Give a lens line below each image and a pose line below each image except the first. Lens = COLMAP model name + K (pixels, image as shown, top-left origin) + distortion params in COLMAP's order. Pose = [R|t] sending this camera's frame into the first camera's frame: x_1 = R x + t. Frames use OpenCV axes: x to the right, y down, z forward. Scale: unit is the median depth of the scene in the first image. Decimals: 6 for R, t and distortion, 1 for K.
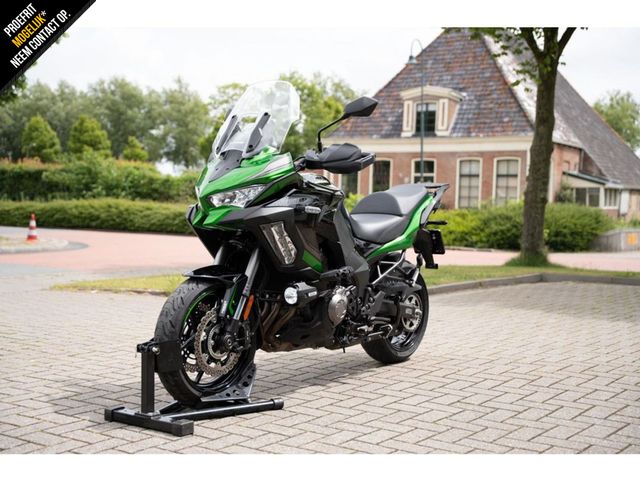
lens RADIAL K [[901.7, 0, 320.0], [0, 901.7, 240.0], [0, 0, 1]] dist [0.004197, 0.002595]
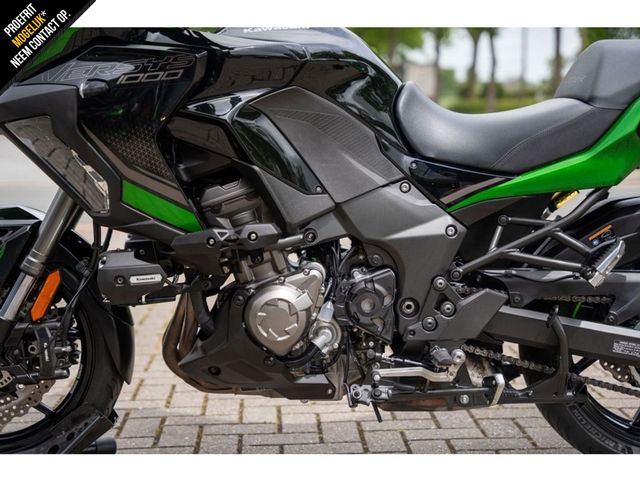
lens RADIAL K [[1279.2, 0, 320.0], [0, 1279.2, 240.0], [0, 0, 1]] dist [0.317973, 0.160750]
pose [[0.627436, 0.066638, -0.775812, 0.481172], [-0.015366, 0.997197, 0.073227, -0.007394], [0.778517, -0.034024, 0.626701, 0.585200]]
